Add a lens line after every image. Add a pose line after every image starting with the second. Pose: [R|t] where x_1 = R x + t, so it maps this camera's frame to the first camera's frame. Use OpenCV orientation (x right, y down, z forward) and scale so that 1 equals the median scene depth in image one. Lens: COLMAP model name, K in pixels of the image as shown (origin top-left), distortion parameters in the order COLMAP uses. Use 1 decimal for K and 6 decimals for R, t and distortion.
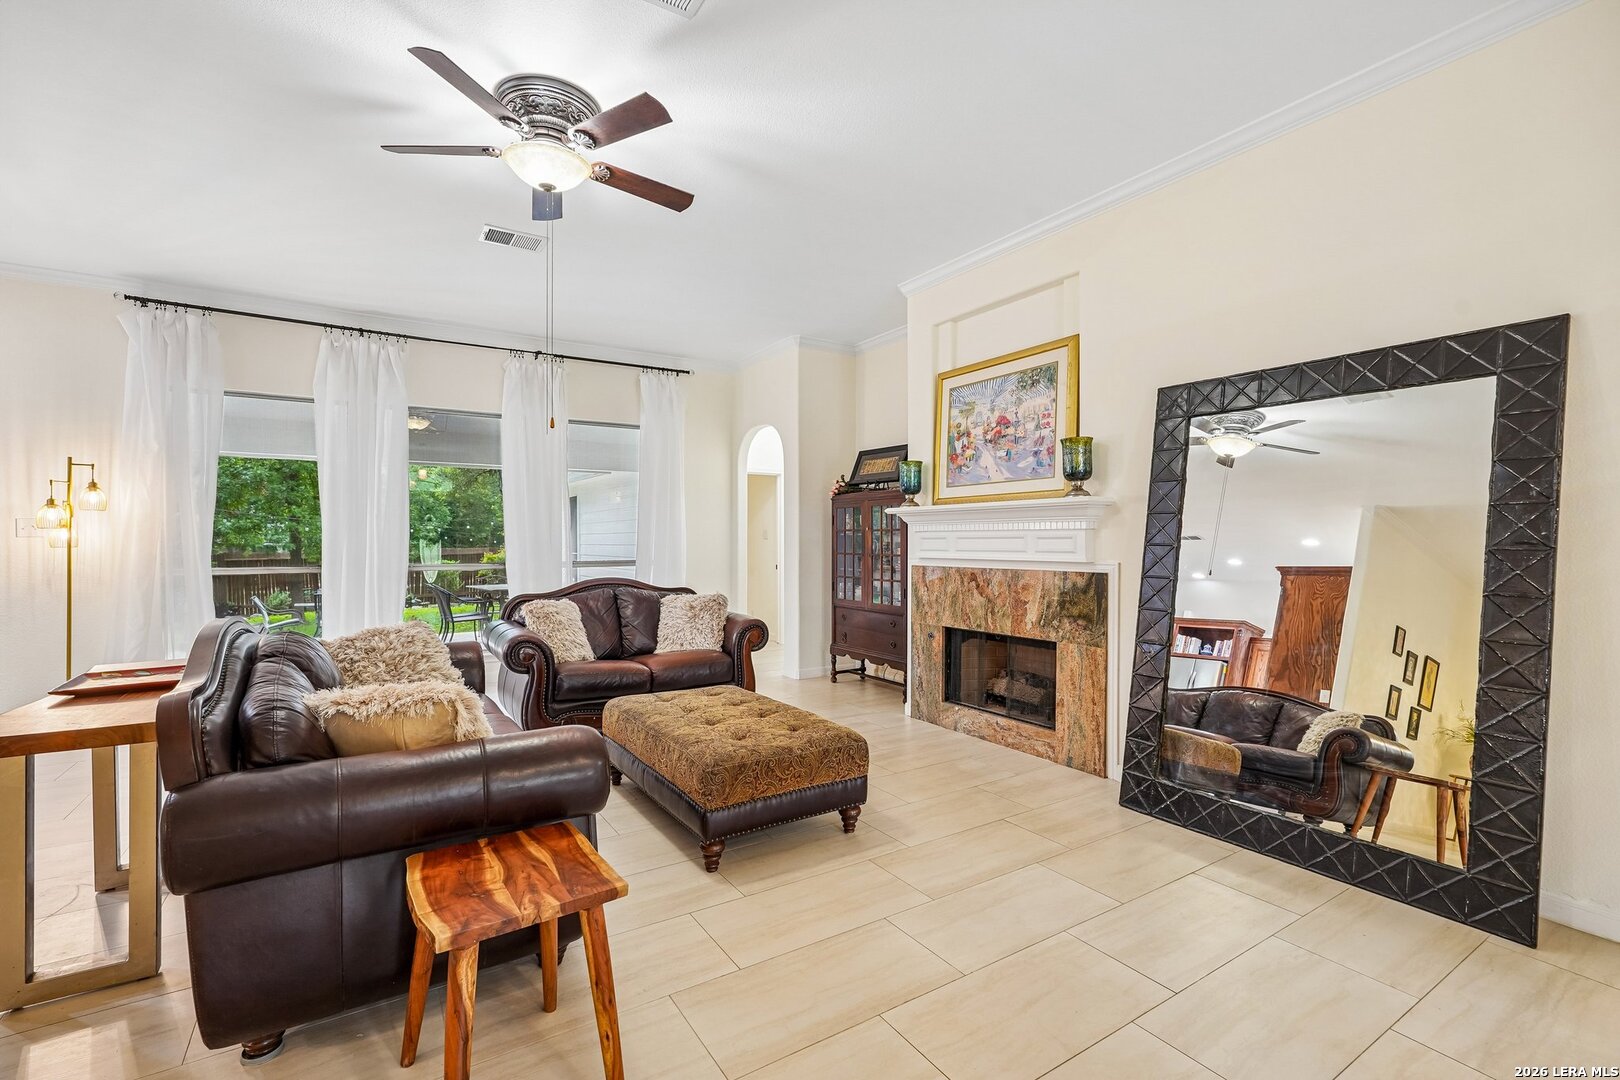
lens RADIAL K [[714.2, 0, 799.3], [0, 714.2, 544.1], [0, 0, 1]] dist [-0.004833, -0.000223]
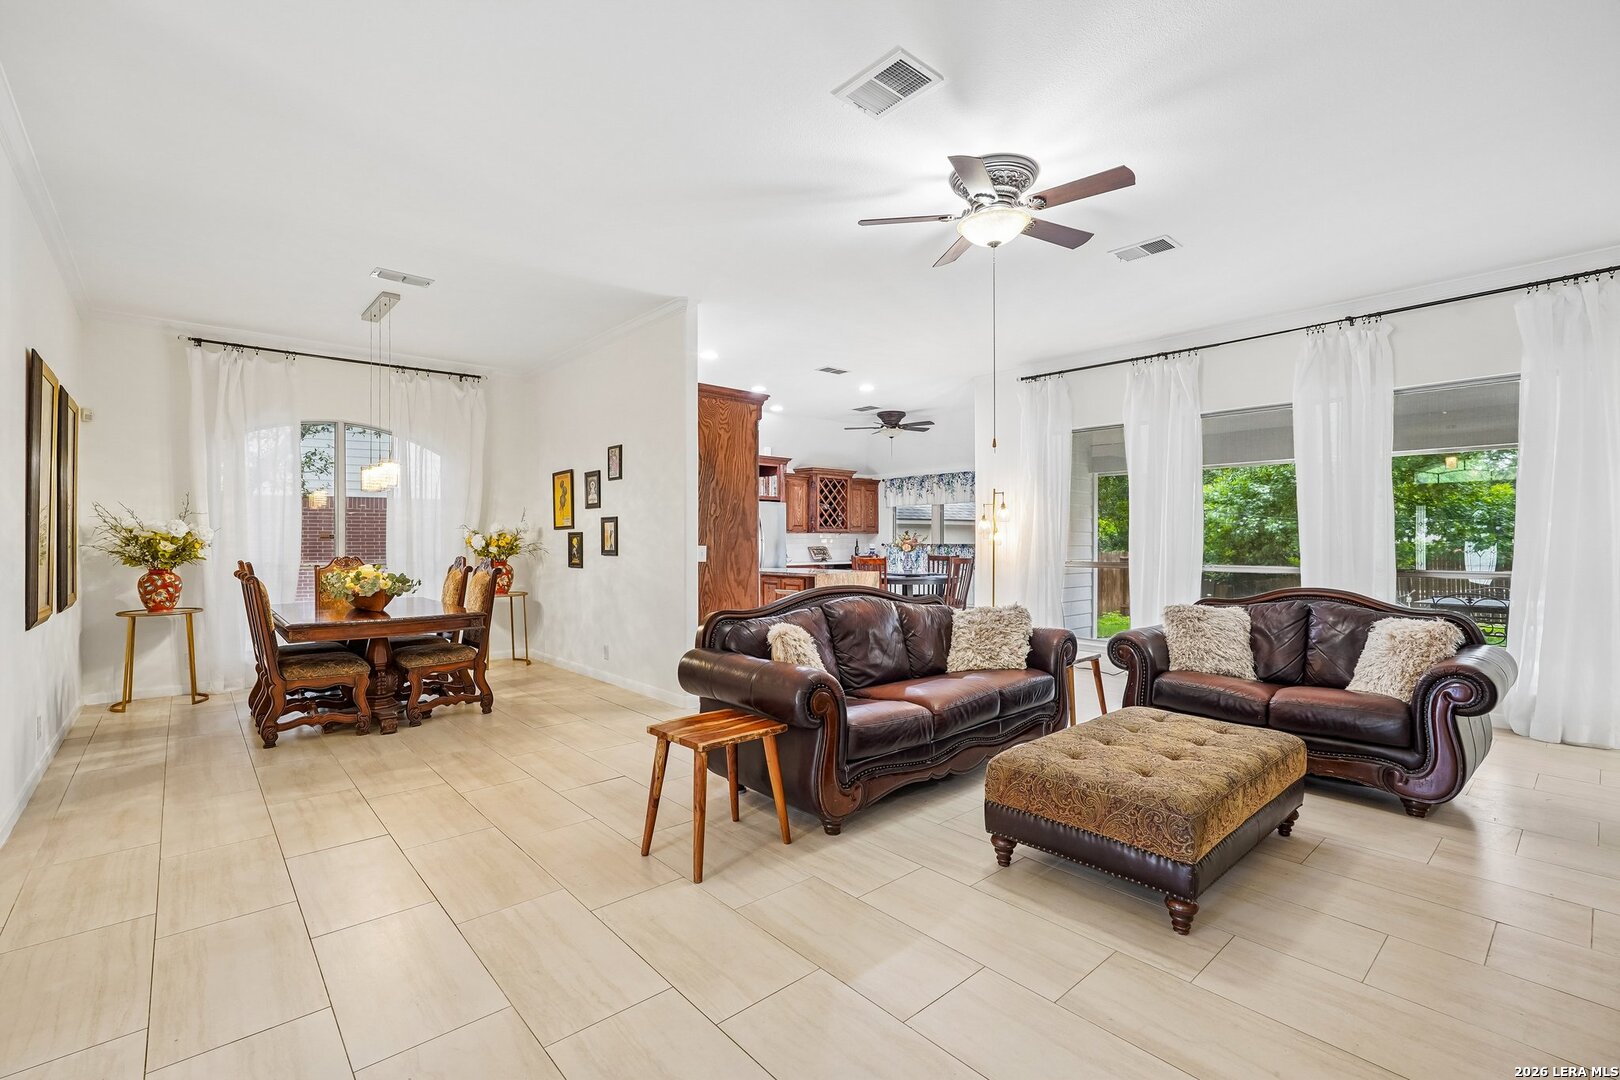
lens RADIAL K [[714.2, 0, 802.1], [0, 714.2, 537.2], [0, 0, 1]] dist [-0.004833, -0.000223]
pose [[0.158878, -0.003043, -0.987294, 1.036625], [-0.008357, 0.999955, -0.004427, -0.006196], [0.987263, 0.008954, 0.158845, 0.676462]]
